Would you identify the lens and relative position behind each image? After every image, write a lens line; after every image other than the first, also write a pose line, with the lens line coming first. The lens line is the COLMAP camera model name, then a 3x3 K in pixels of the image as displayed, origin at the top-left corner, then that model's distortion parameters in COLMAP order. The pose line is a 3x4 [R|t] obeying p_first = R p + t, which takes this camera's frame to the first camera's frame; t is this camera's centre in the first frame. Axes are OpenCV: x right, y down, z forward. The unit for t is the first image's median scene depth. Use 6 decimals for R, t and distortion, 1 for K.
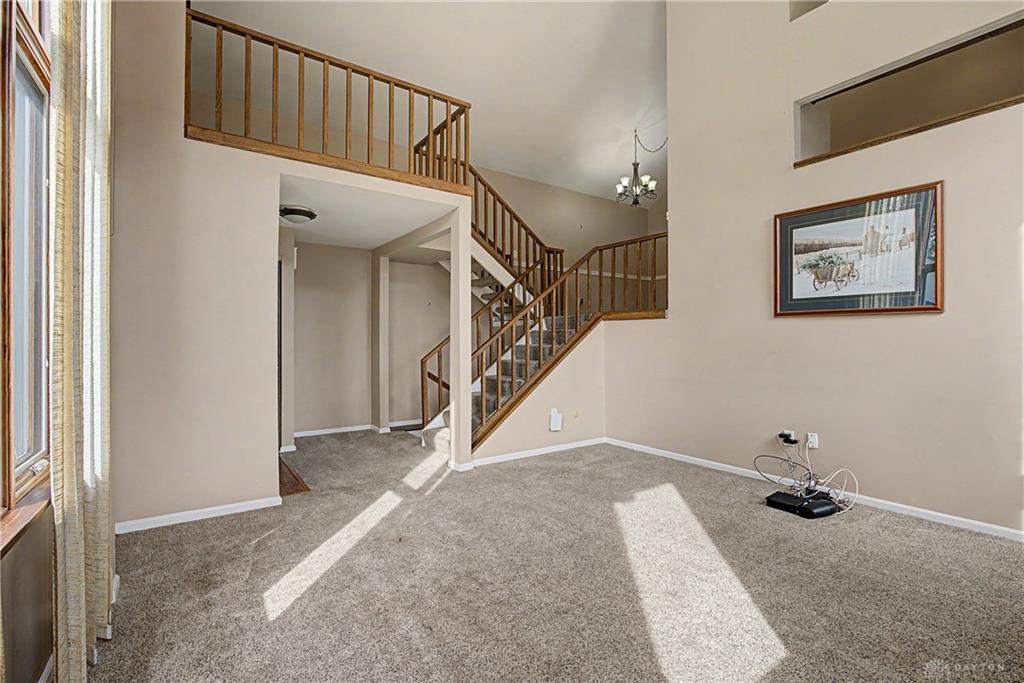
lens RADIAL K [[461.6, 0, 512.0], [0, 461.6, 341.5], [0, 0, 1]] dist [0.000456, 0.000189]
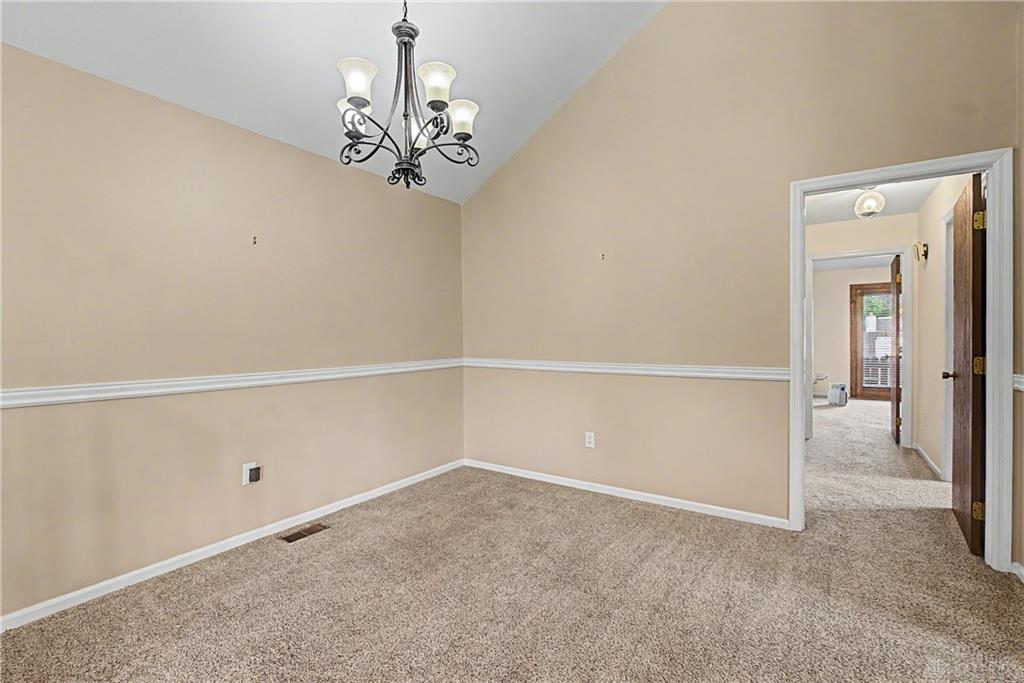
lens RADIAL K [[460.5, 0, 507.4], [0, 460.5, 347.5], [0, 0, 1]] dist [-0.004810, 0.000426]
pose [[0.935326, -0.004910, 0.353753, 0.401728], [0.001476, 0.999949, 0.009977, -0.352443], [-0.353784, -0.008810, 0.935286, 1.278281]]
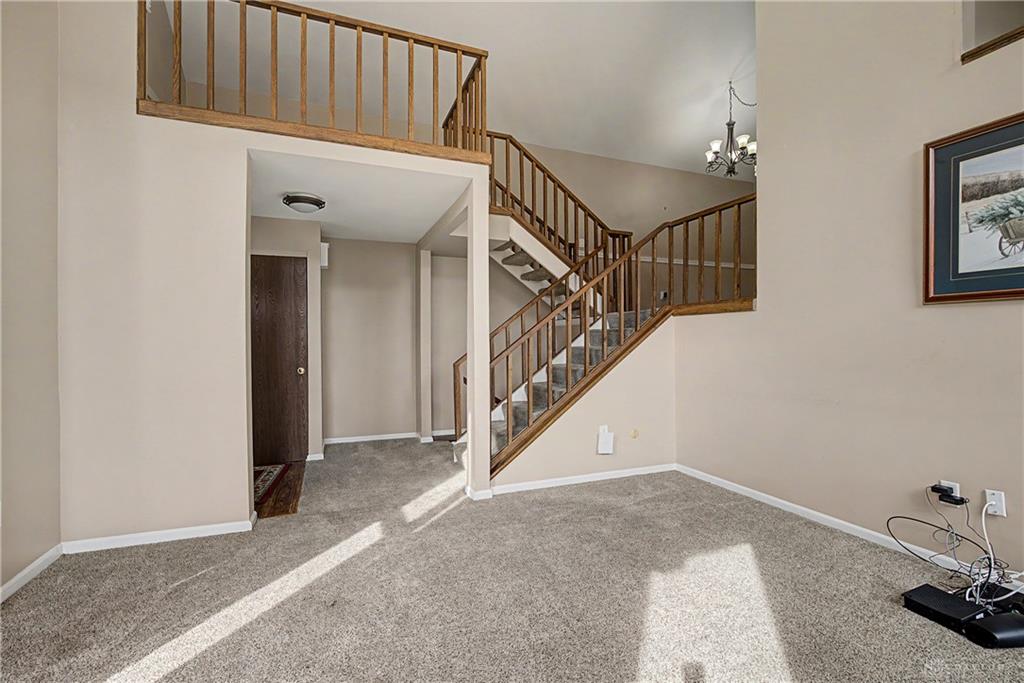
lens RADIAL K [[460.5, 0, 507.4], [0, 460.5, 347.5], [0, 0, 1]] dist [-0.004810, 0.000426]
pose [[0.972201, 0.000140, -0.234147, 0.133378], [0.002176, 0.999951, 0.009631, 0.000783], [0.234137, -0.009872, 0.972153, 0.210776]]
